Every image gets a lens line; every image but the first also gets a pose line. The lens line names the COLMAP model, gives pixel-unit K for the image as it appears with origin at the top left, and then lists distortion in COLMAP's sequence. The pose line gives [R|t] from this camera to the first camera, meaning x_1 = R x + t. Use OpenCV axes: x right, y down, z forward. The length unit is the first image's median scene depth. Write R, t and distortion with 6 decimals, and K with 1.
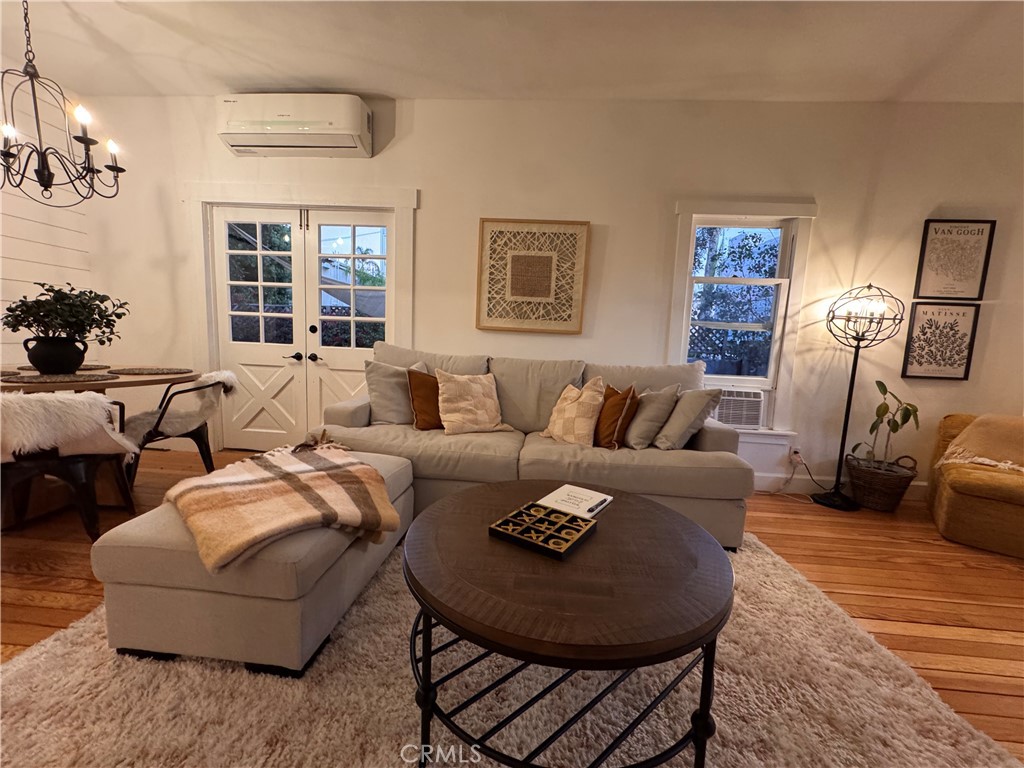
lens RADIAL K [[407.0, 0, 511.6], [0, 407.0, 383.8], [0, 0, 1]] dist [-0.005579, 0.000637]
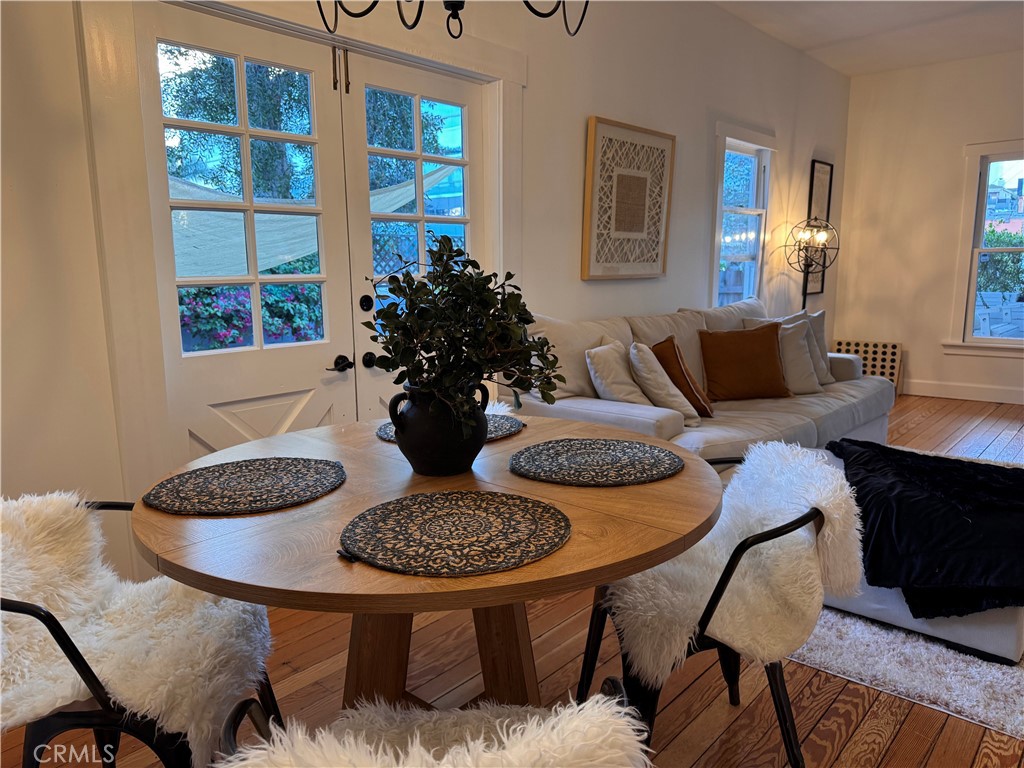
lens RADIAL K [[724.8, 0, 507.3], [0, 724.8, 391.4], [0, 0, 1]] dist [0.028859, -0.029308]
pose [[0.610853, -0.188778, 0.768909, -1.233933], [0.123298, 0.981992, 0.143140, -0.153778], [-0.782084, 0.007367, 0.623129, 0.371497]]
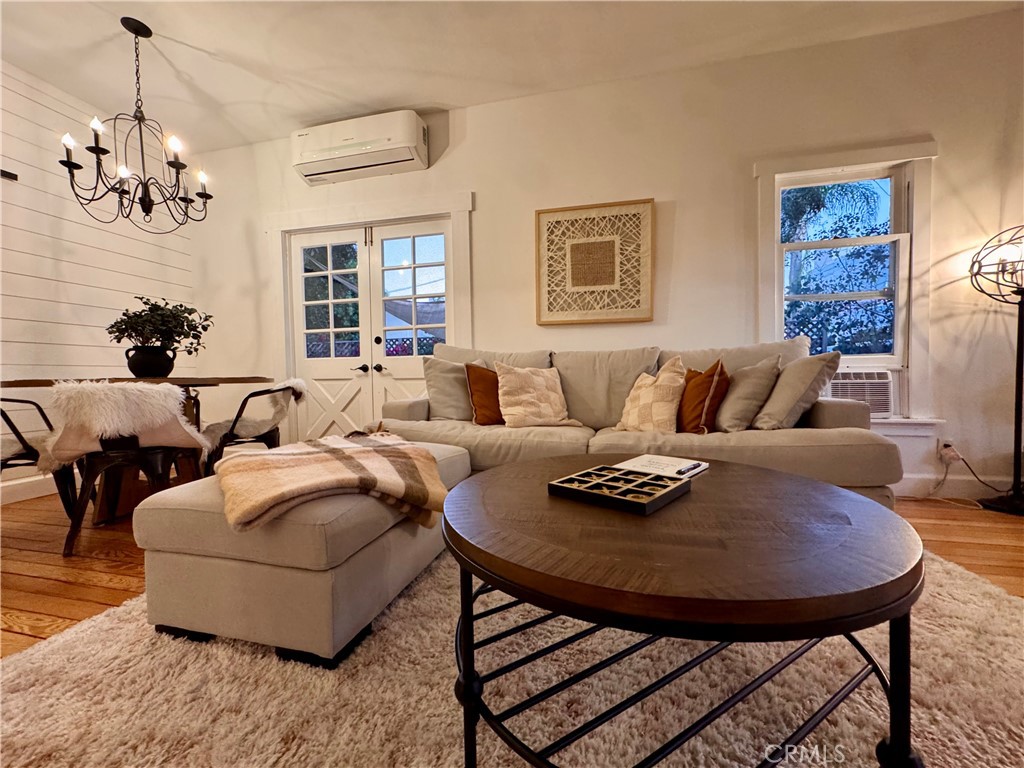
lens RADIAL K [[407.0, 0, 511.9], [0, 407.0, 384.1], [0, 0, 1]] dist [-0.005579, 0.000637]
pose [[0.984269, -0.054533, -0.168051, 0.007839], [0.039307, 0.994924, -0.092633, 0.094506], [0.172249, 0.084570, 0.981416, 0.077241]]
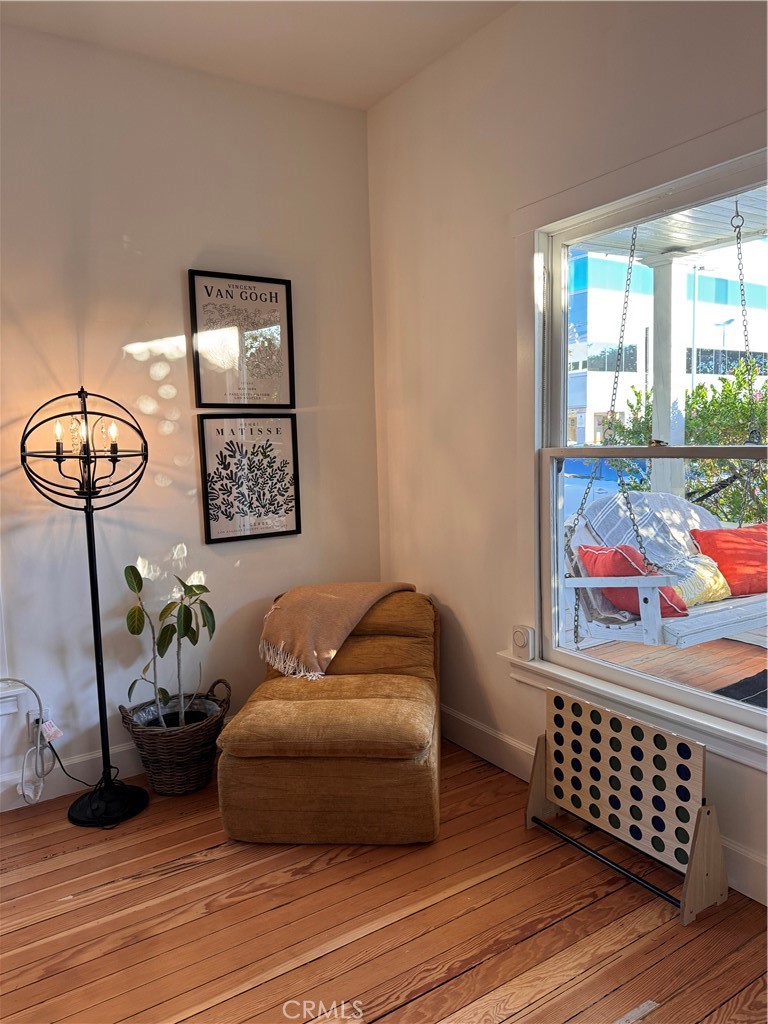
lens RADIAL K [[724.8, 0, 412.5], [0, 724.8, 524.1], [0, 0, 1]] dist [0.028859, -0.029308]
pose [[0.779238, -0.139939, 0.610905, 0.575975], [0.114706, 0.990133, 0.080496, -0.095112], [-0.616141, 0.007349, 0.787601, -0.001023]]
